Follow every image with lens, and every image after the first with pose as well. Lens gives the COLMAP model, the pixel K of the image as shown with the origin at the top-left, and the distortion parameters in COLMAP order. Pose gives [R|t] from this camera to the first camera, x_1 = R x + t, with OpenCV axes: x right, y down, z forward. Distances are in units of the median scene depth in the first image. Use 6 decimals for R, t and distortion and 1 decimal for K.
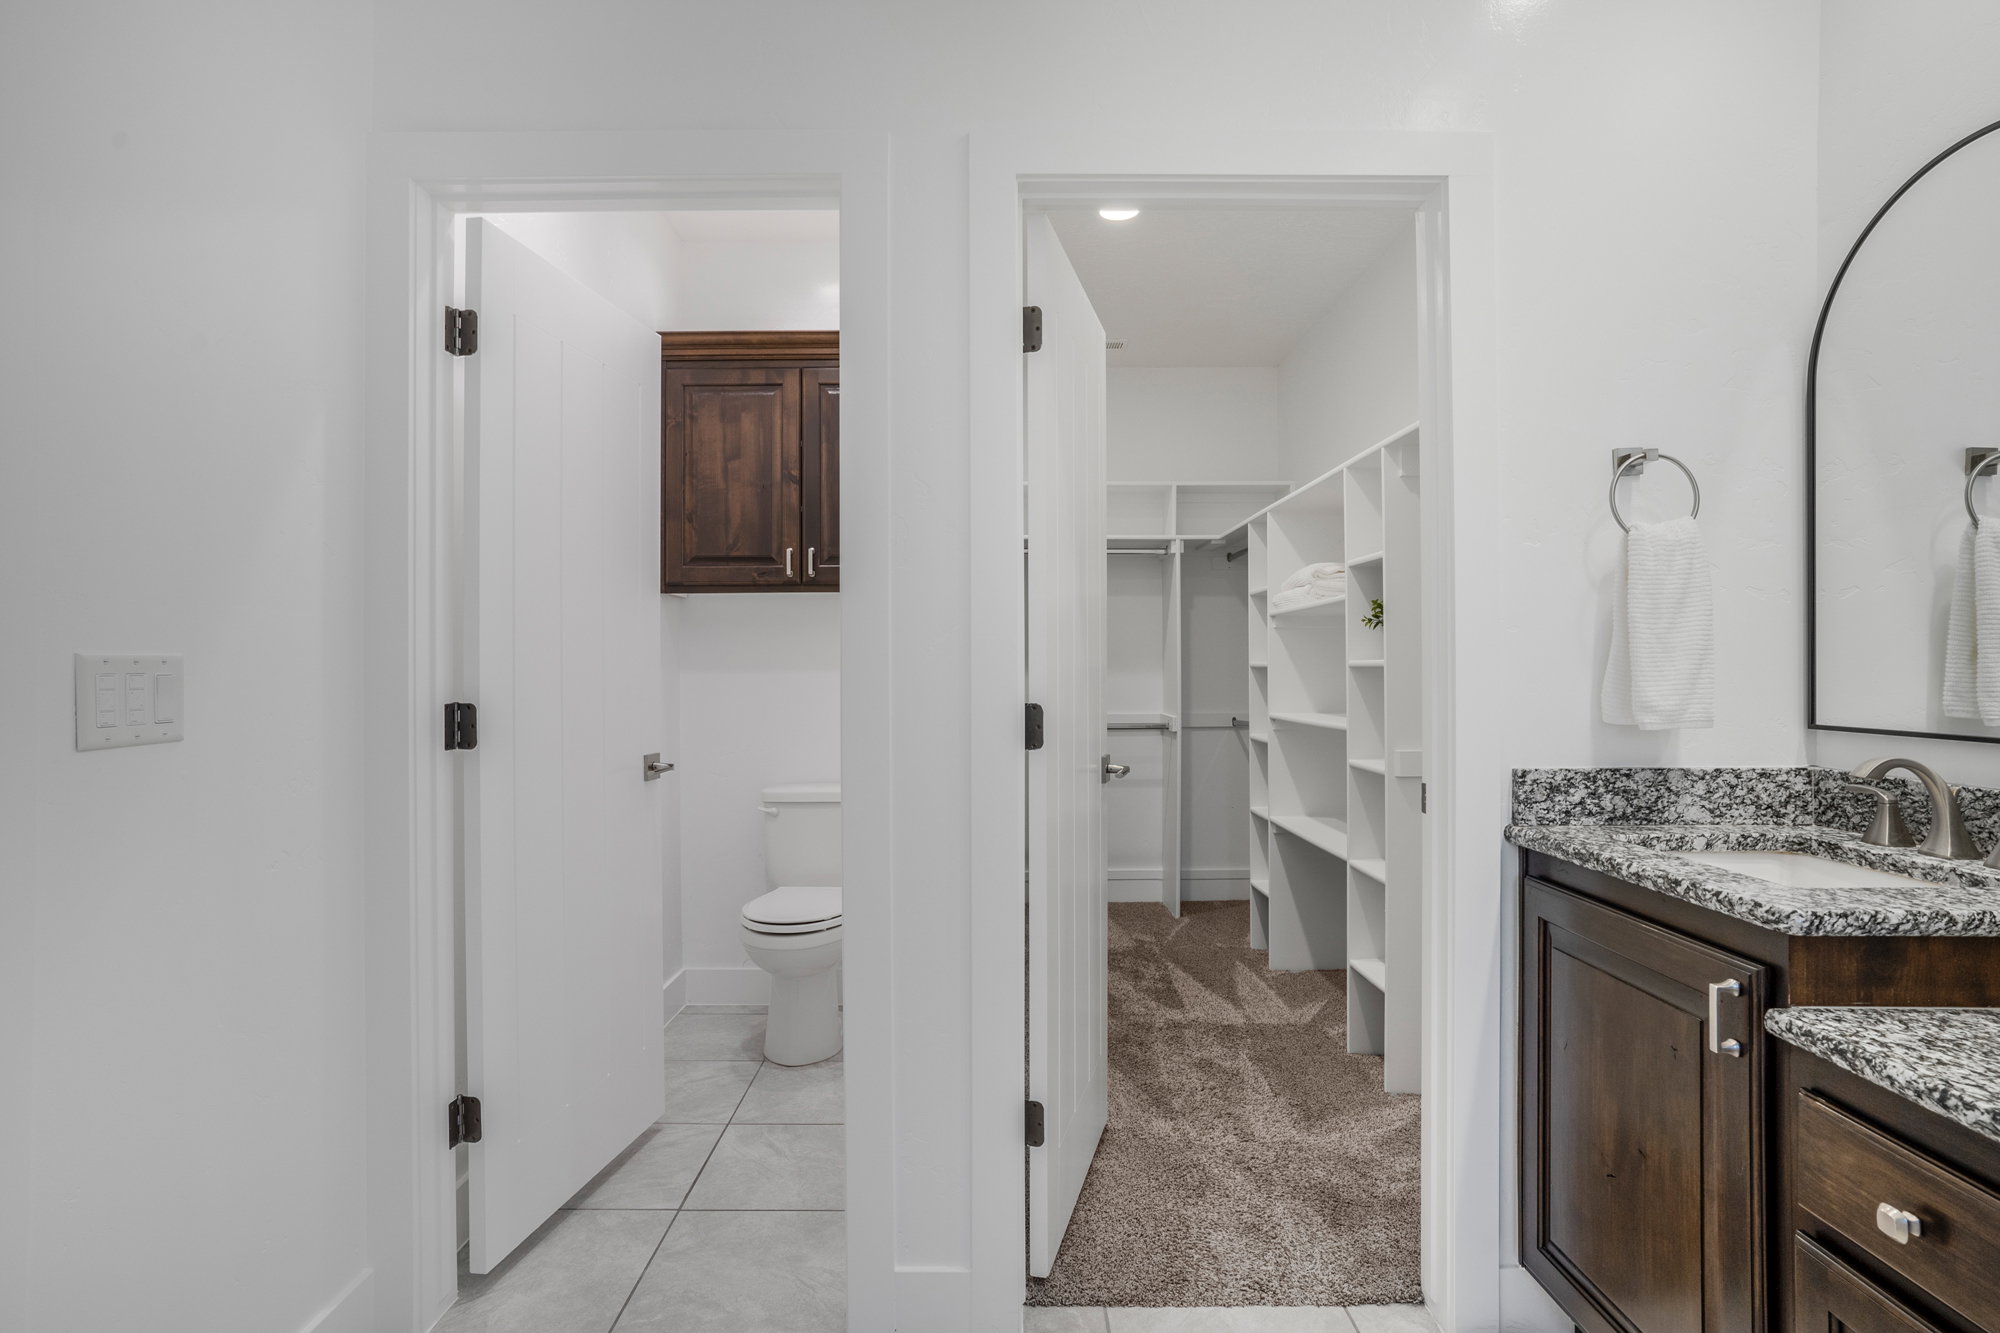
lens RADIAL K [[1069.9, 0, 996.4], [0, 1069.9, 652.4], [0, 0, 1]] dist [-0.048500, 0.034427]
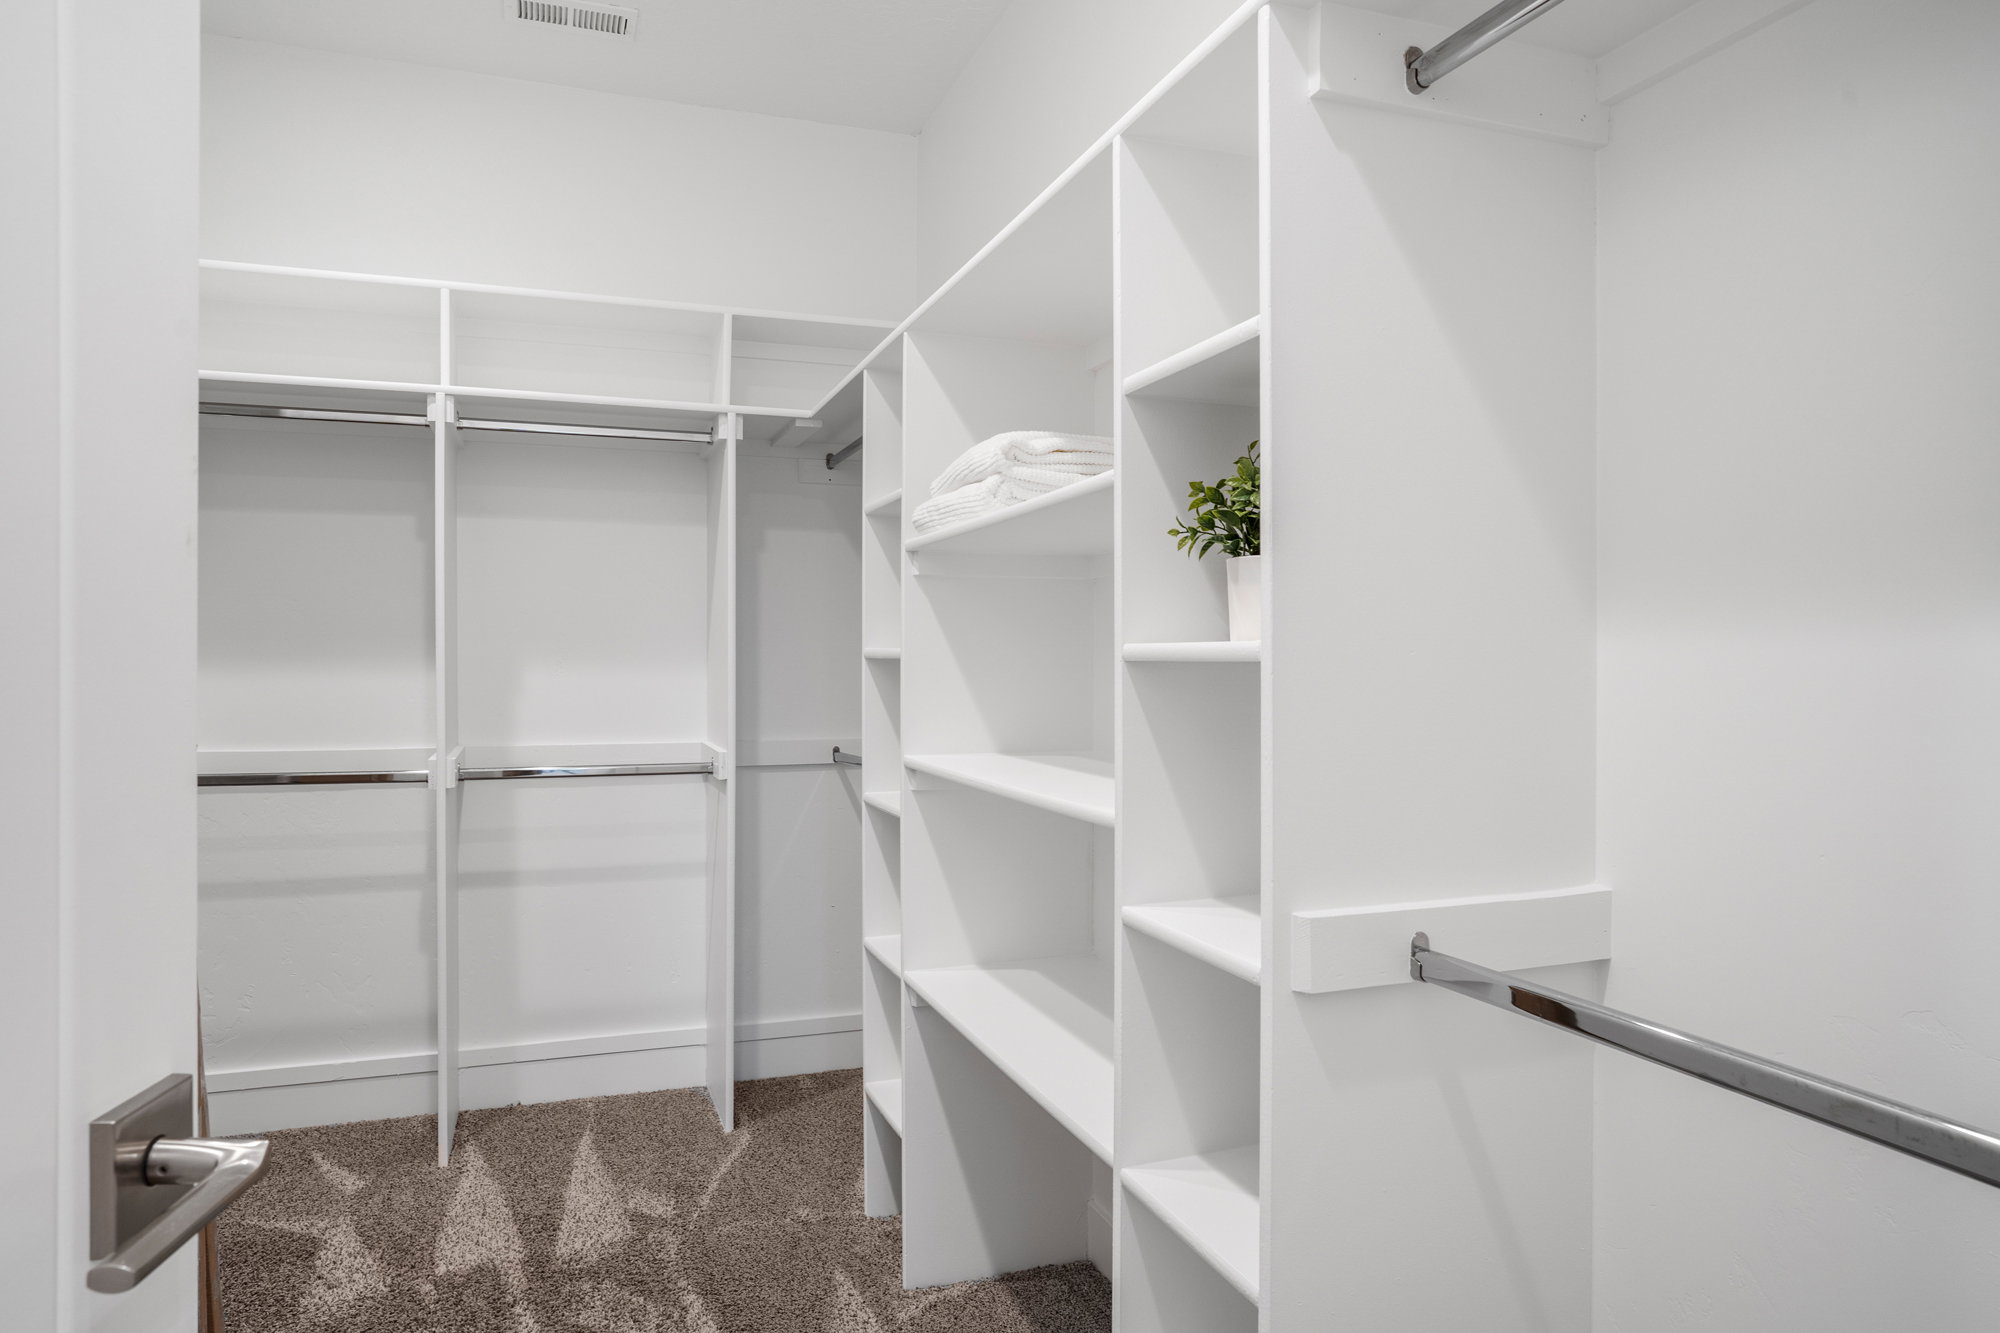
lens RADIAL K [[1229.5, 0, 1000.0], [0, 1229.5, 666.5], [0, 0, 1]] dist [-0.032507, 0.000127]
pose [[0.941475, 0.001080, 0.337082, 0.101244], [-0.009034, 0.999716, 0.022030, 0.004509], [-0.336963, -0.023786, 0.941217, 0.428548]]
